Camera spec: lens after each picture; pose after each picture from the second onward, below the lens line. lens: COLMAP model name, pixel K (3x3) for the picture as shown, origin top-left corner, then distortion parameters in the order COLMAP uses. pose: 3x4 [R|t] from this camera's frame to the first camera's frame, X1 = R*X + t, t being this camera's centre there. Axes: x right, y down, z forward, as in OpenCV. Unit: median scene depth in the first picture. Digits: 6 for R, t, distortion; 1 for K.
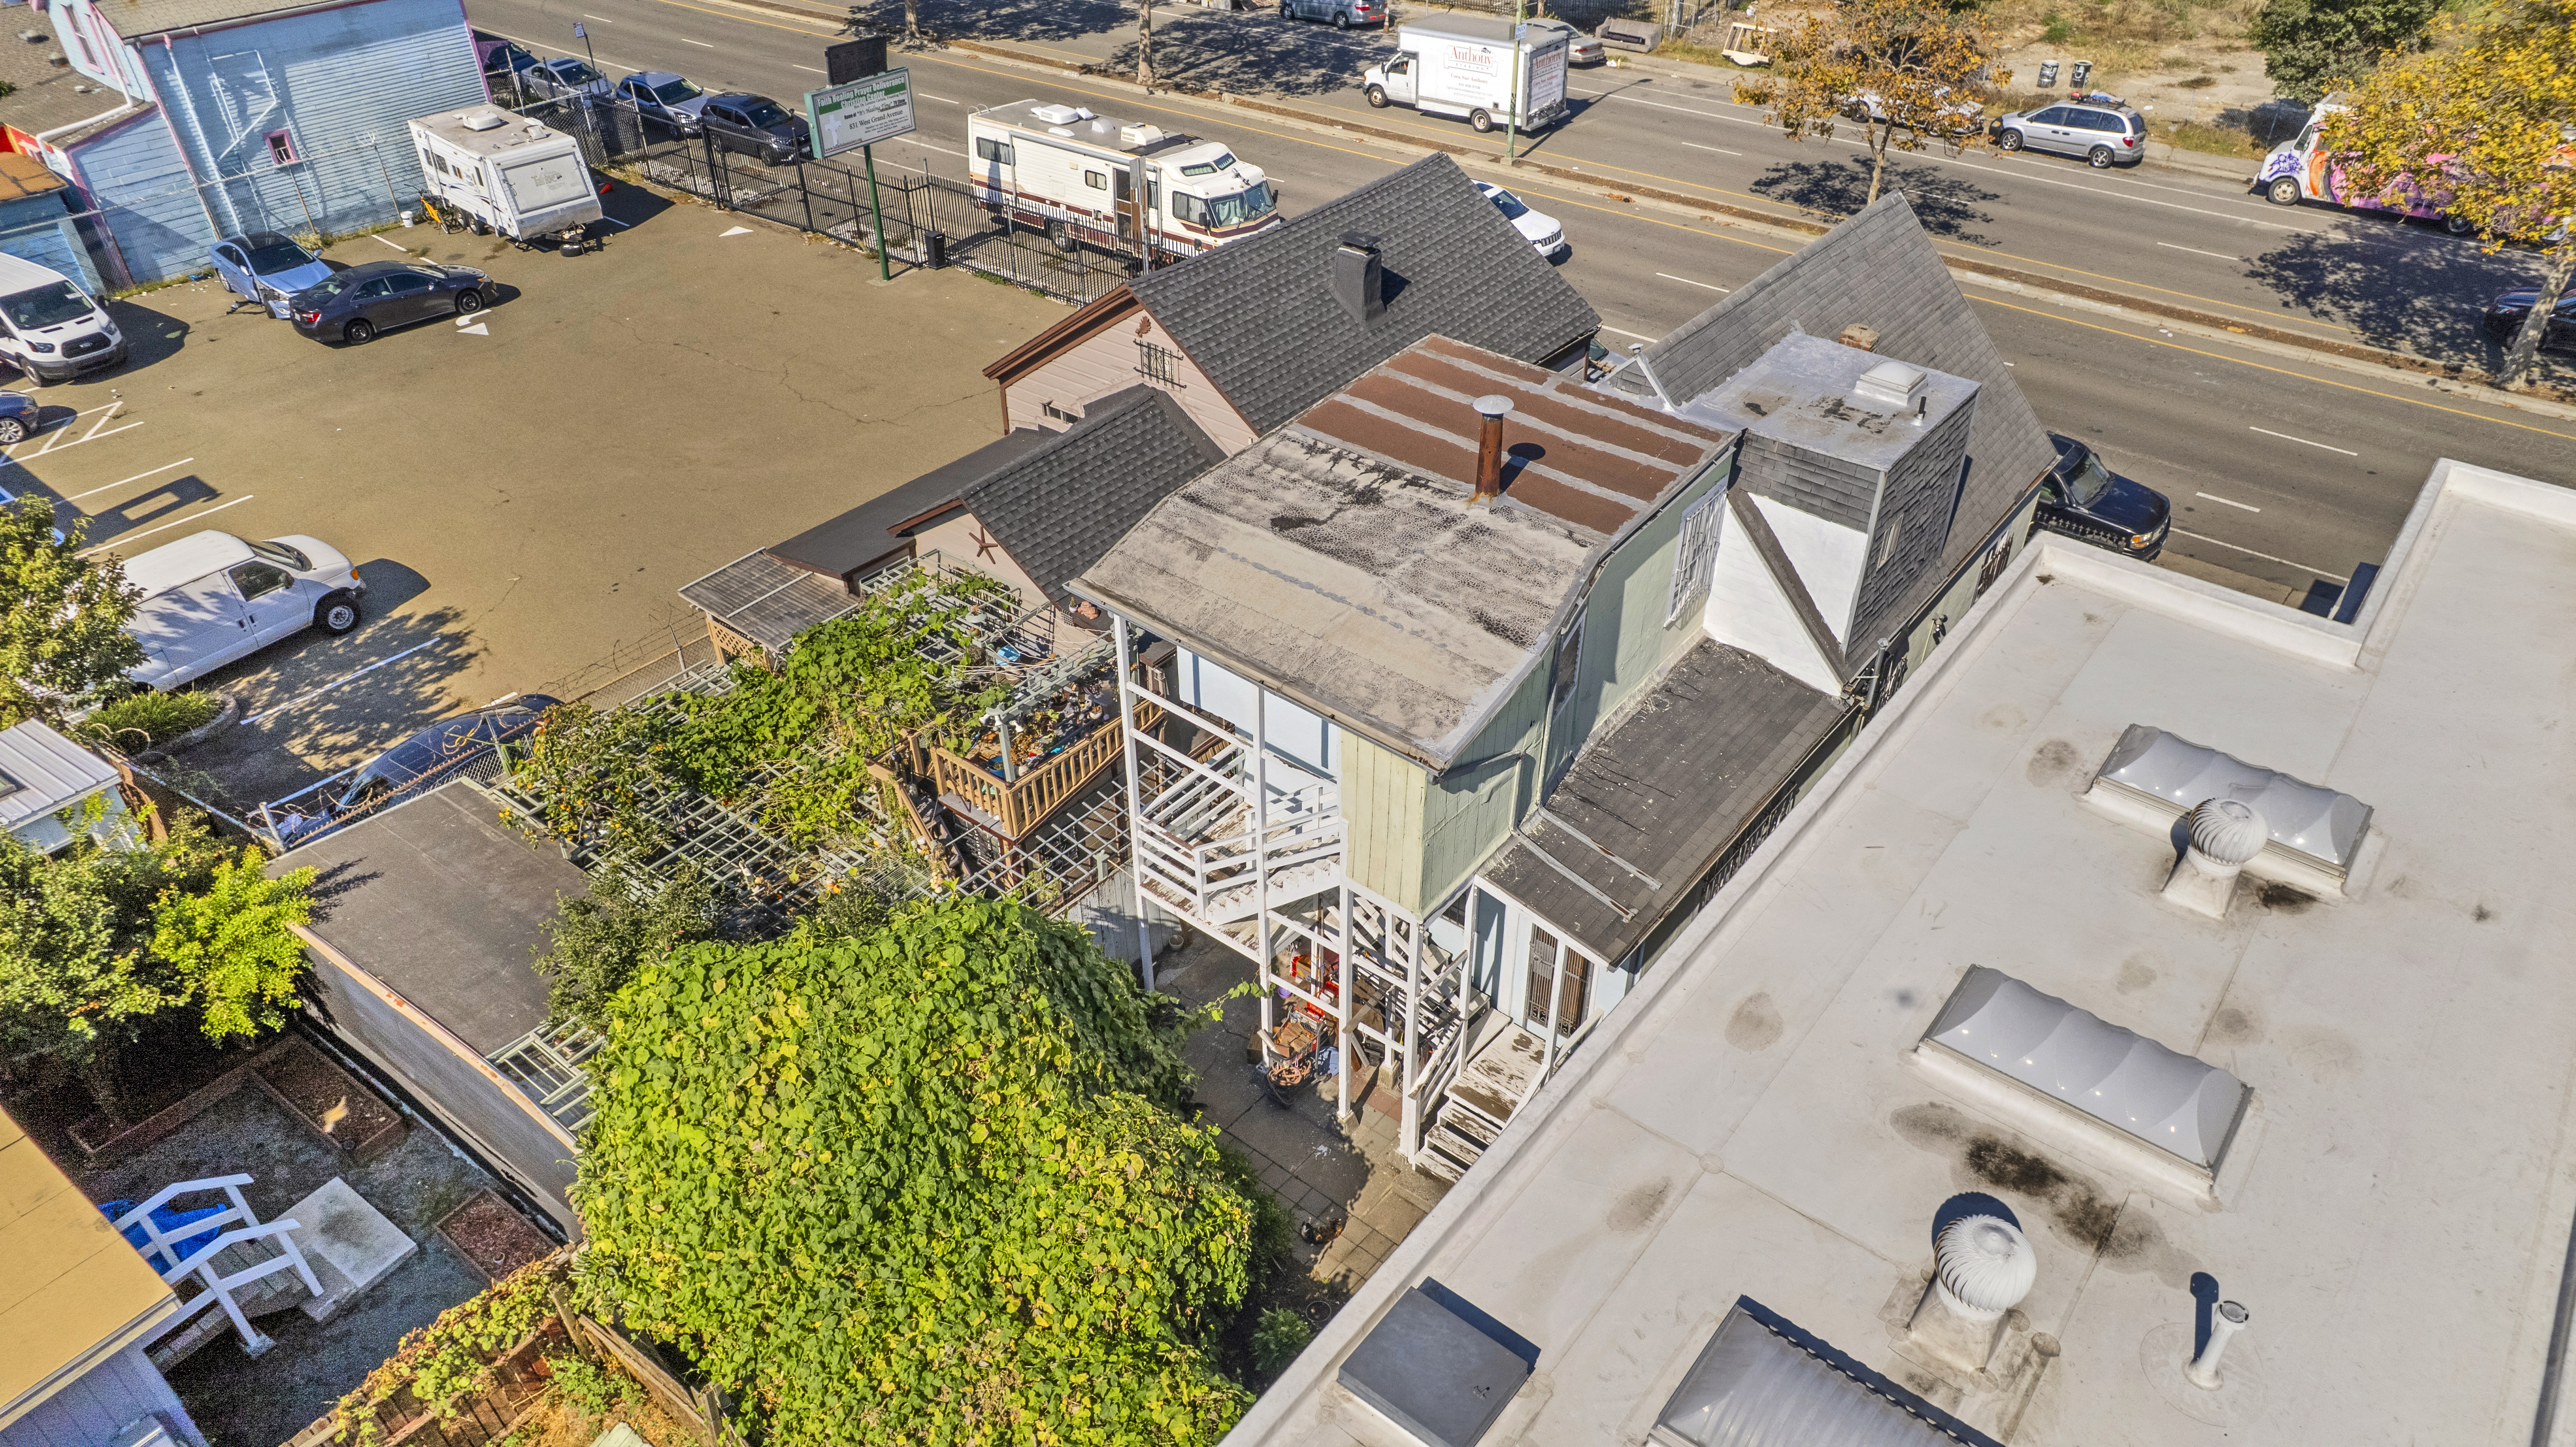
lens RADIAL K [[1684.7, 0, 1288.2], [0, 1684.7, 761.7], [0, 0, 1]] dist [-0.026184, 0.001821]
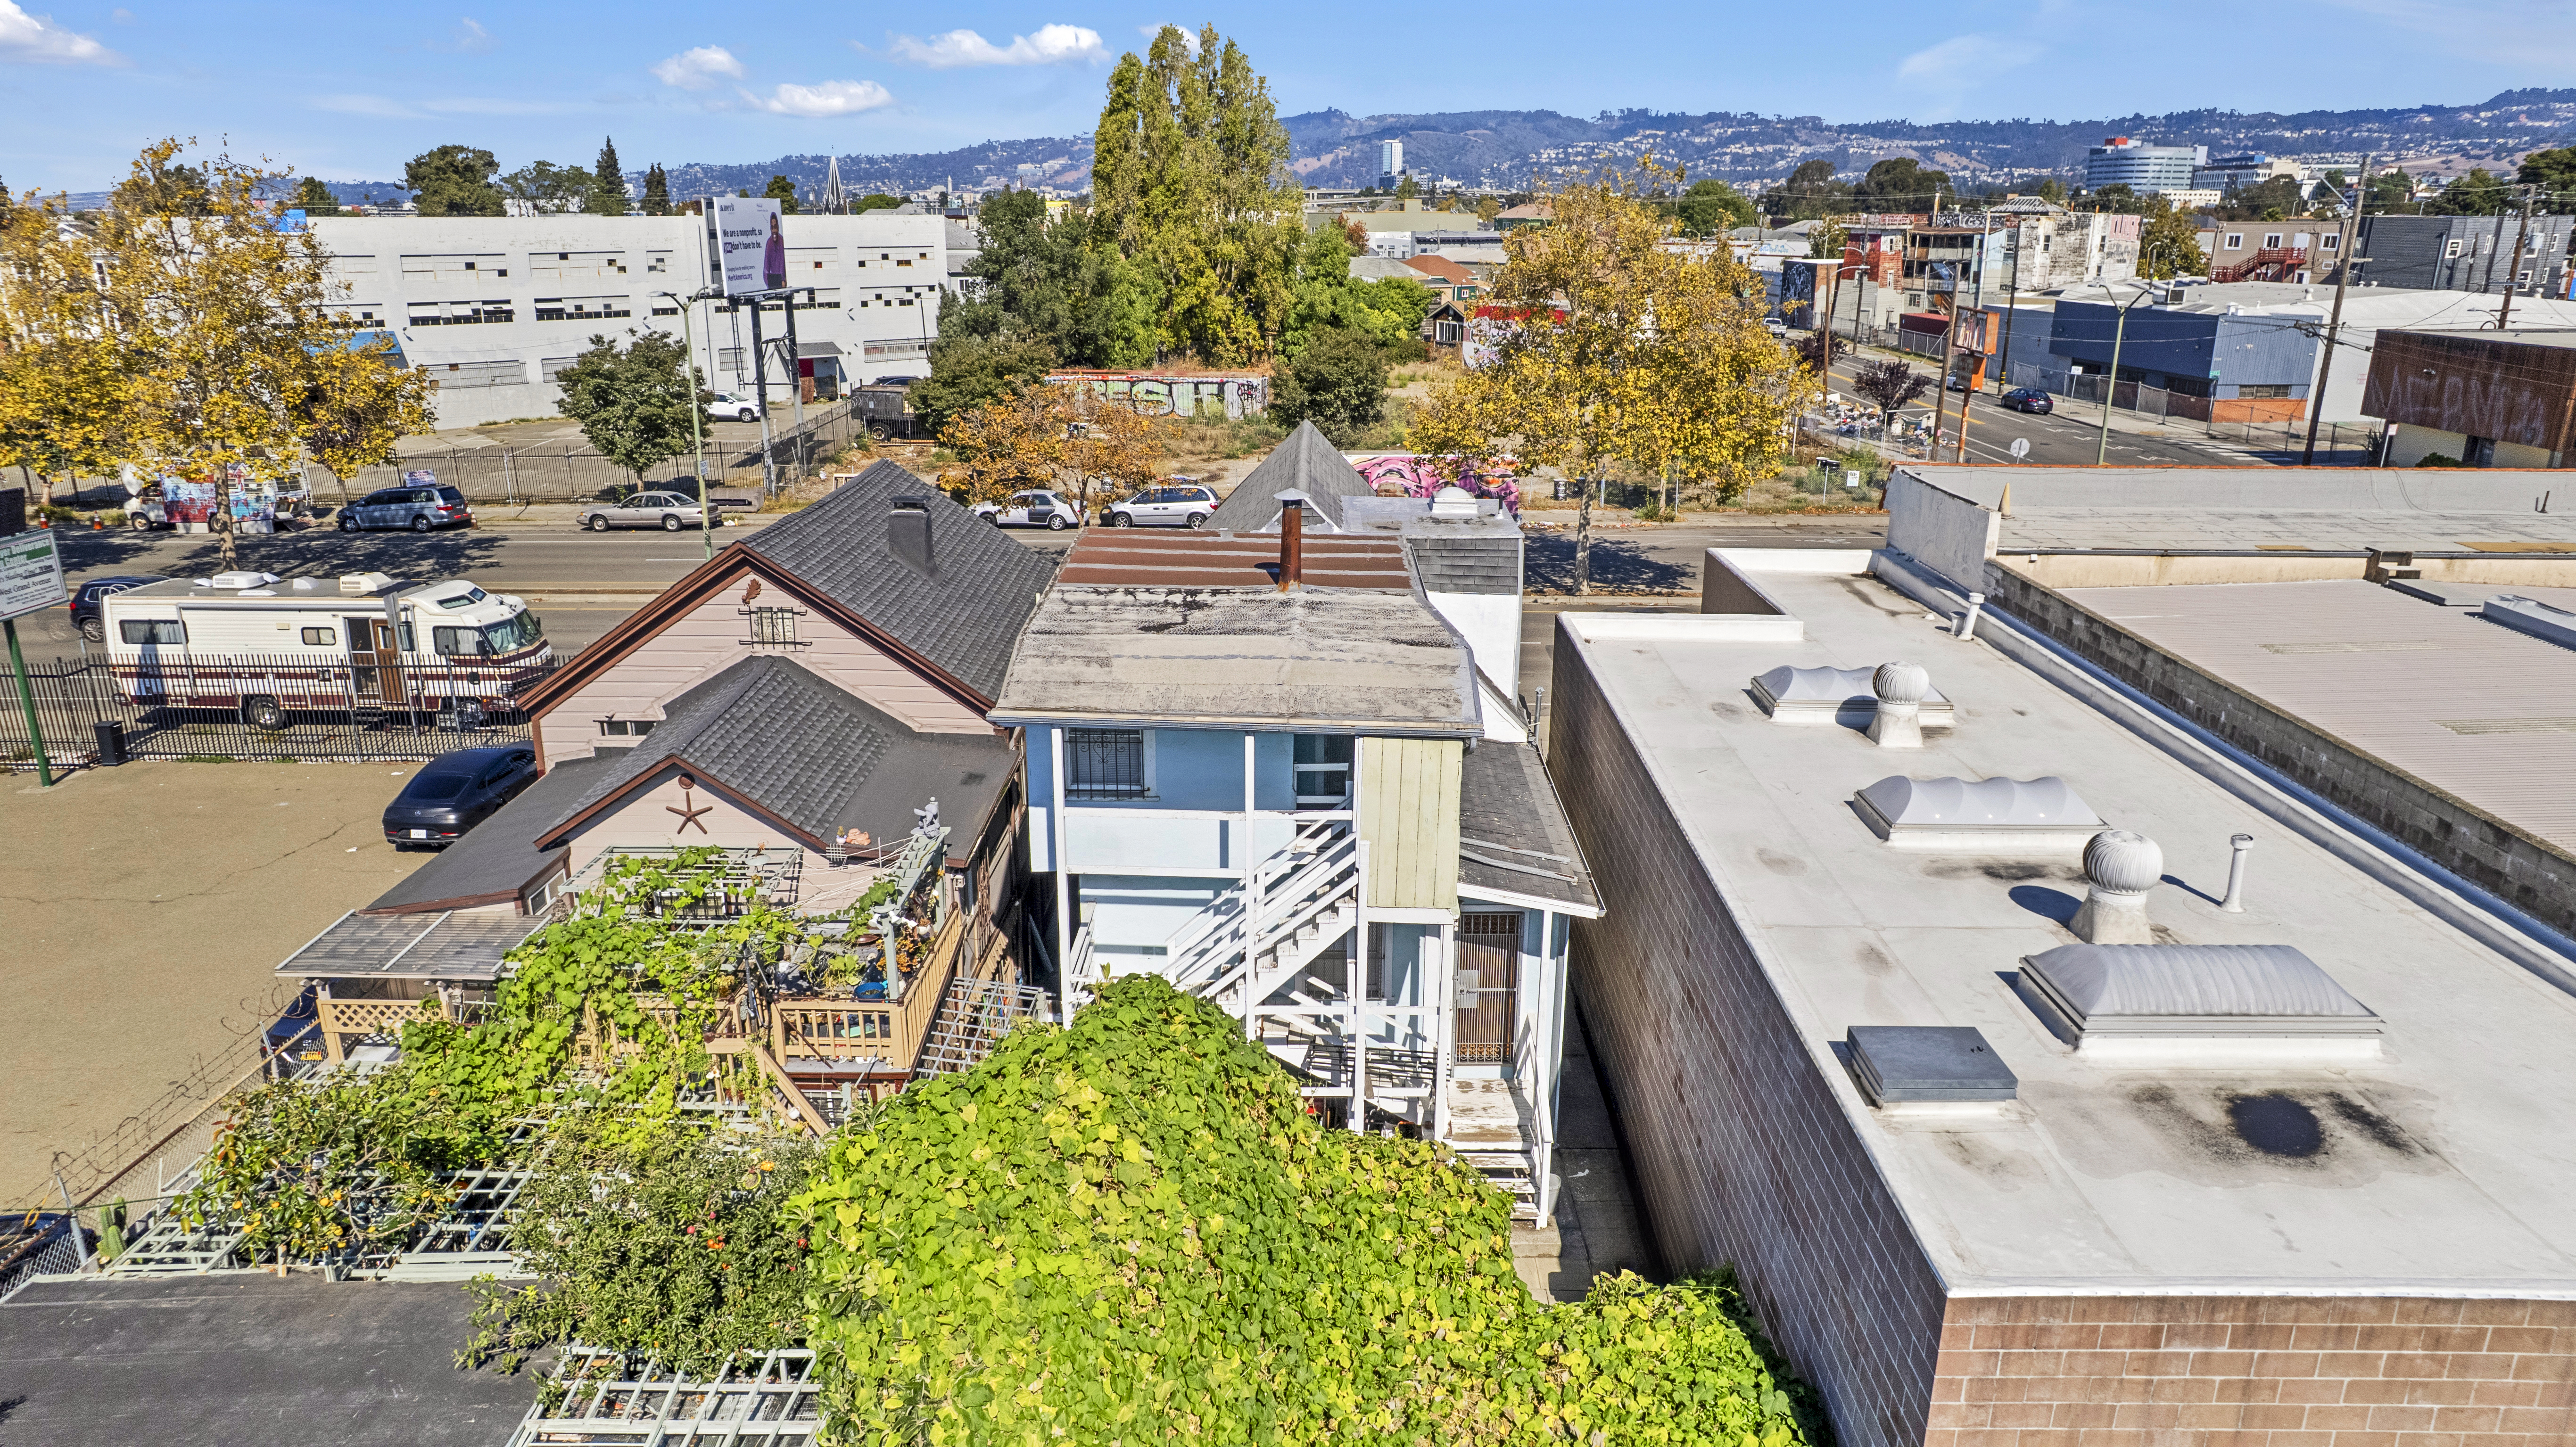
lens RADIAL K [[1696.8, 0, 1294.5], [0, 1696.8, 768.3], [0, 0, 1]] dist [-0.069679, 0.096241]
pose [[0.784572, -0.185041, 0.591782, -0.387009], [0.362183, 0.911443, -0.195181, 0.115930], [-0.503260, 0.367467, 0.782111, 0.127997]]
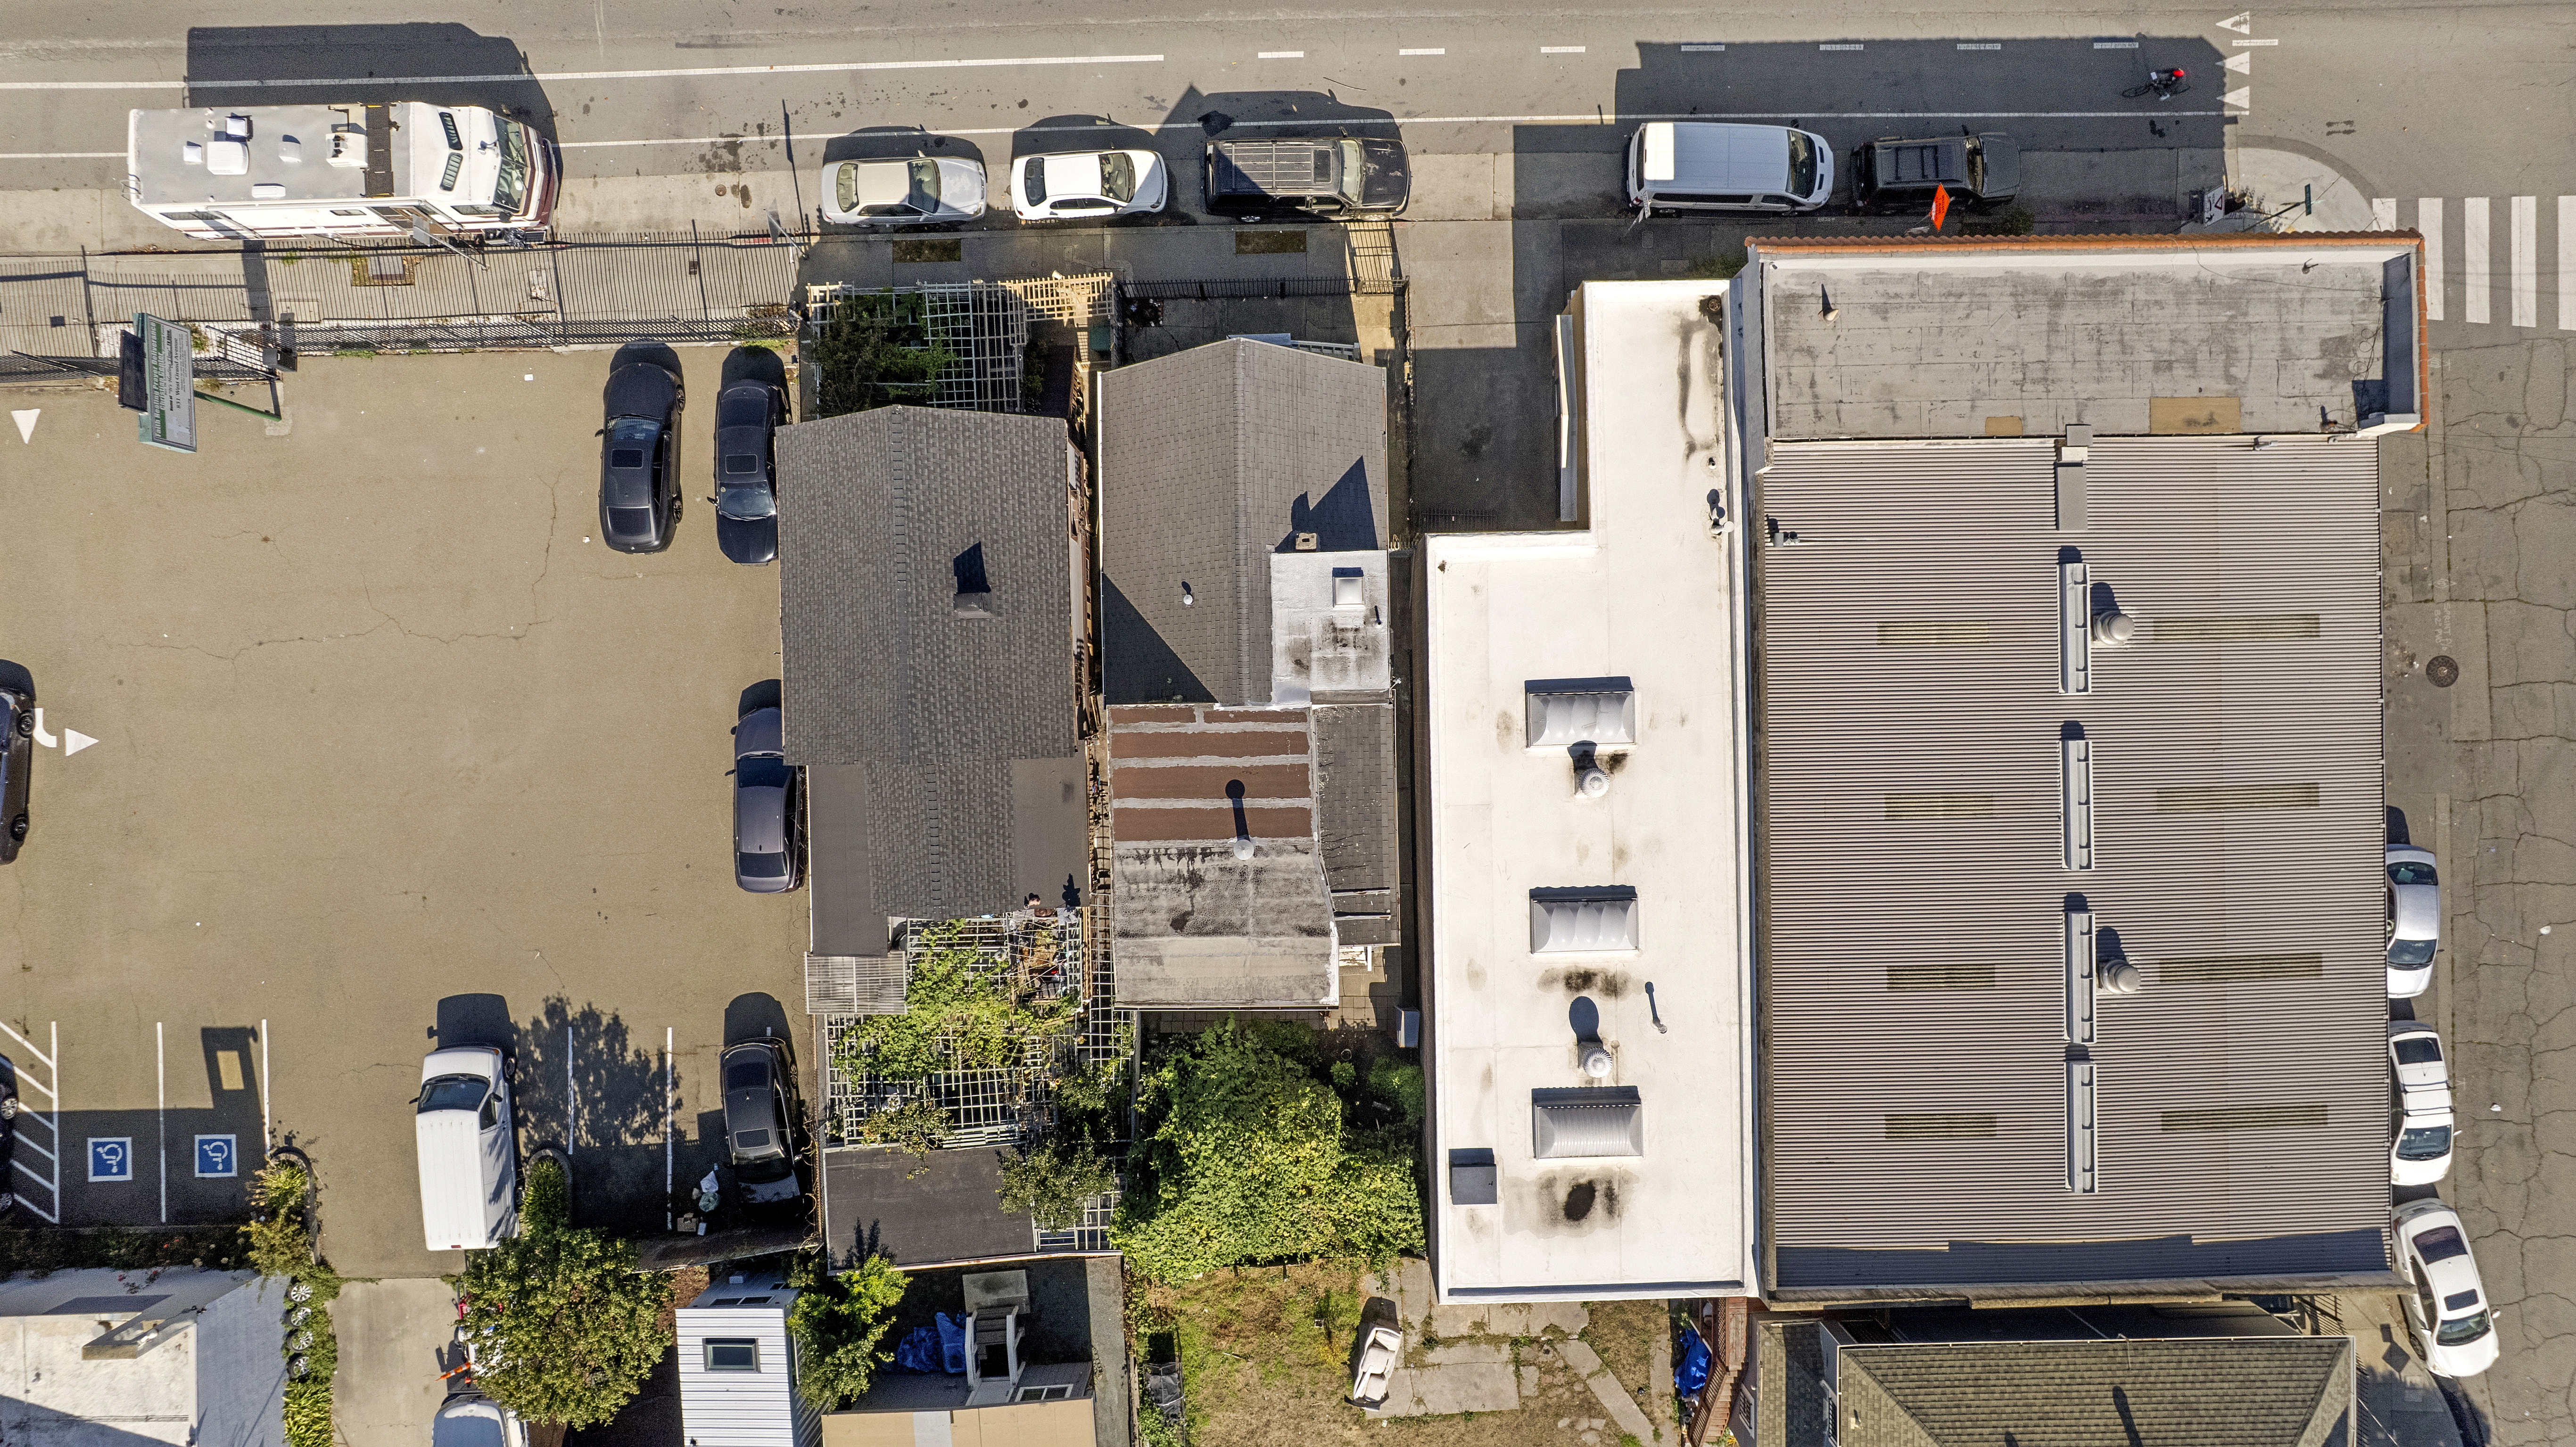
lens RADIAL K [[1696.8, 0, 1294.5], [0, 1696.8, 768.3], [0, 0, 1]] dist [-0.069679, 0.096241]
pose [[0.765943, -0.642785, -0.012574, 0.172616], [0.368449, 0.422848, 0.827916, -1.277060], [-0.526855, -0.638769, 0.560711, -0.060371]]
